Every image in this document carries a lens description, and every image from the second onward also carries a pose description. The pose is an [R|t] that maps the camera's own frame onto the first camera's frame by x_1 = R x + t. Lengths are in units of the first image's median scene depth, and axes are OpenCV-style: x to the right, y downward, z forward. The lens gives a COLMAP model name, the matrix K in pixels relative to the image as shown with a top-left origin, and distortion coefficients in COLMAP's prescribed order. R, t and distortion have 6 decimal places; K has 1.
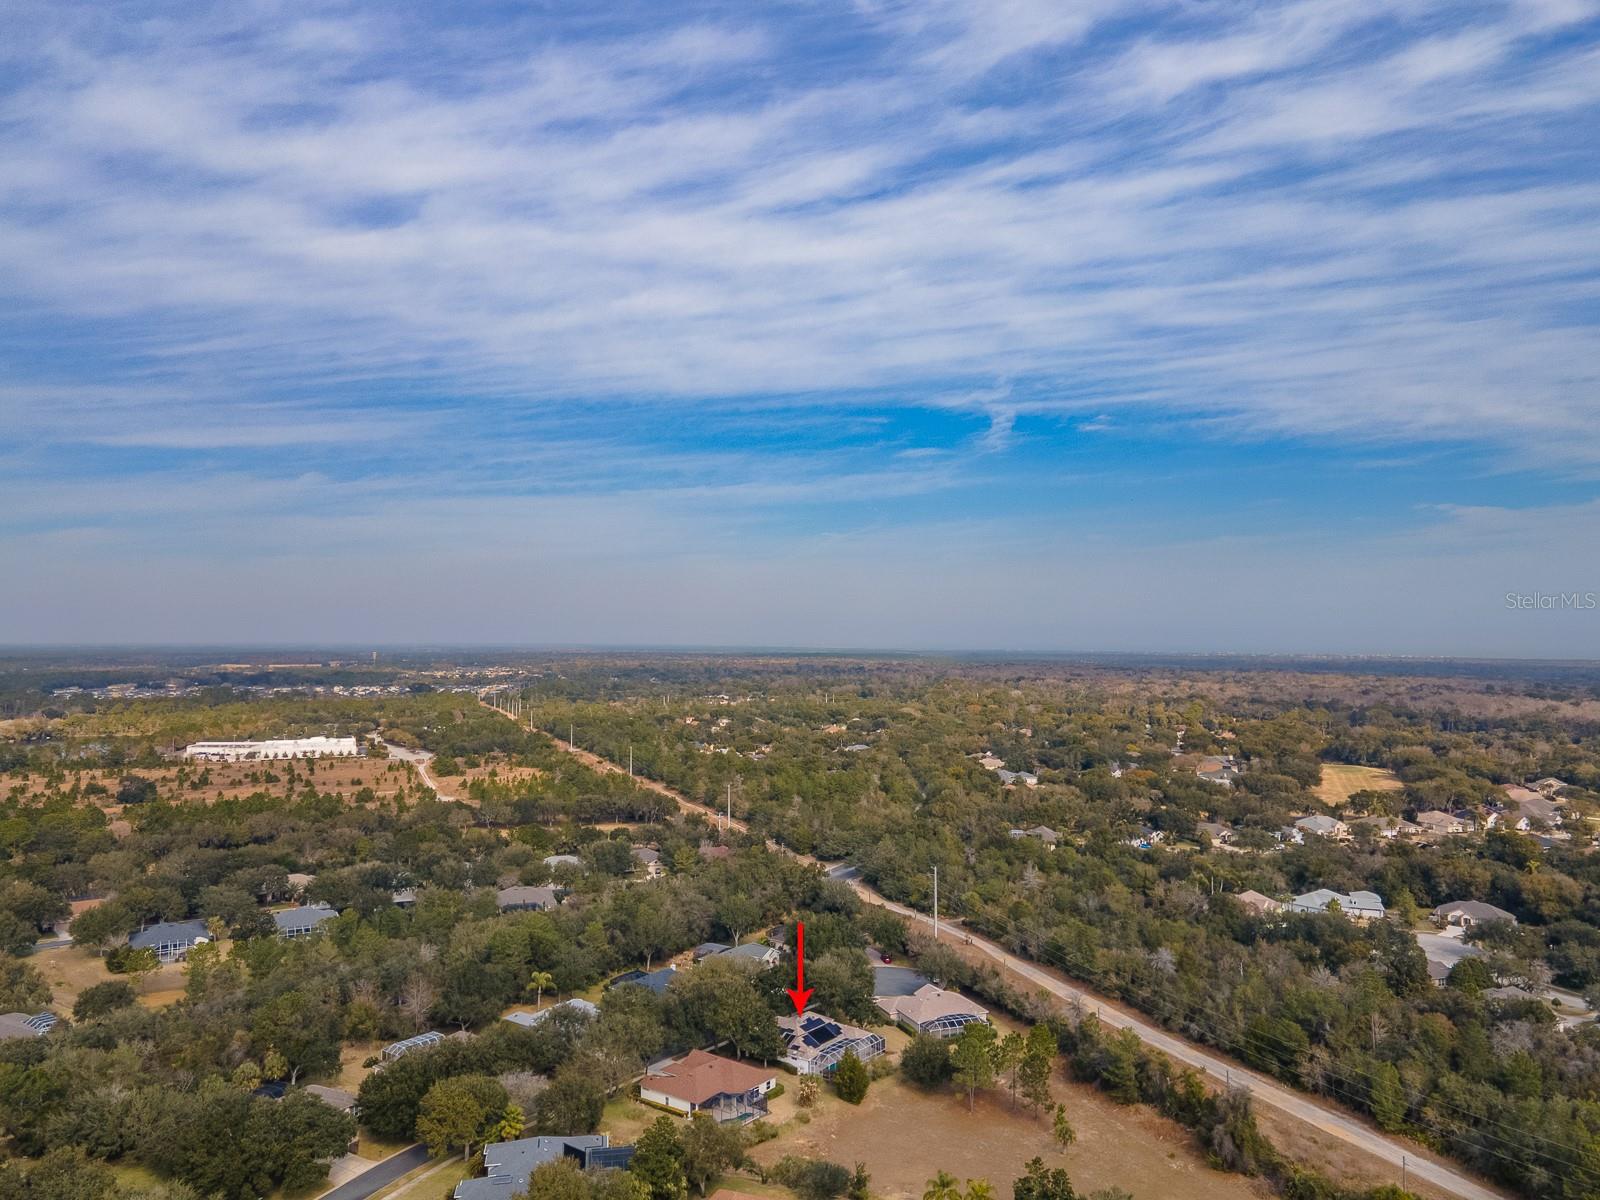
lens RADIAL K [[1486.6, 0, 799.4], [0, 1486.6, 603.1], [0, 0, 1]] dist [0.072000, 0.000000]
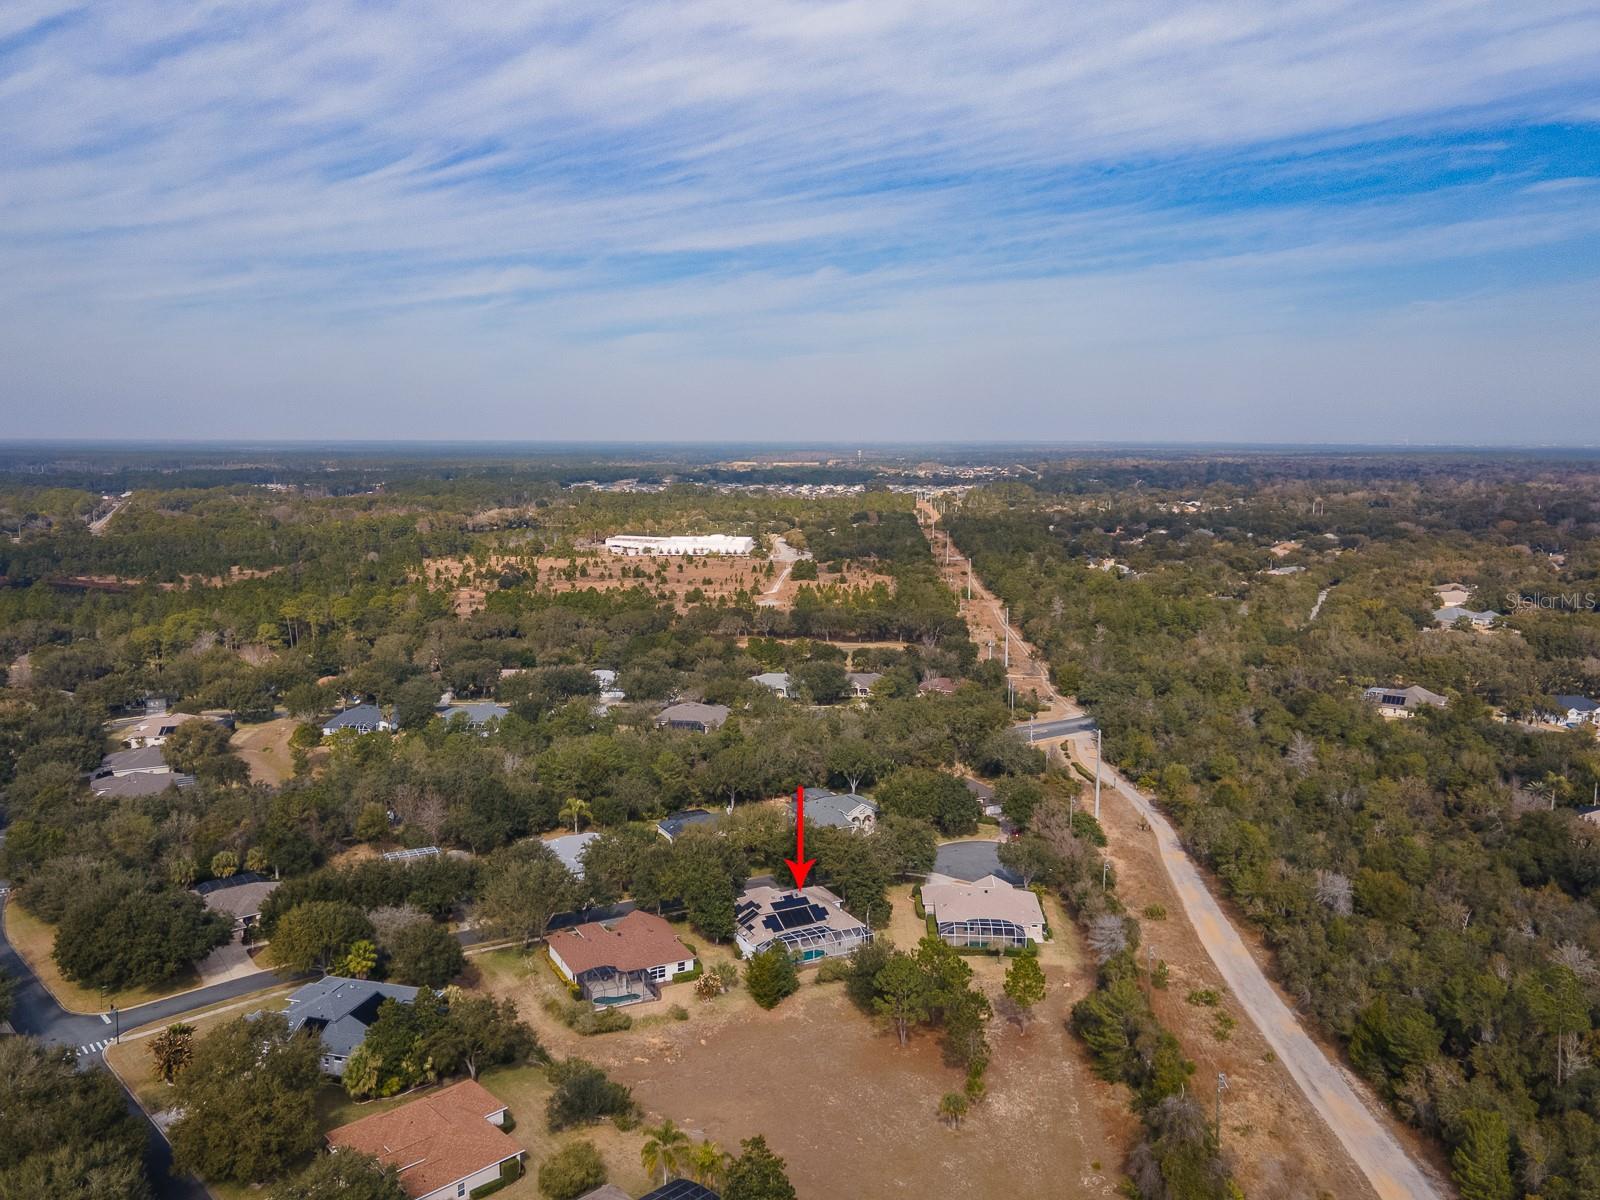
lens RADIAL K [[1486.6, 0, 800.3], [0, 1486.6, 596.0], [0, 0, 1]] dist [0.072000, 0.000000]
pose [[0.855234, 0.053243, -0.515500, 0.178439], [0.013016, 0.992188, 0.124071, 0.005608], [0.518078, -0.112819, 0.847860, 0.137497]]
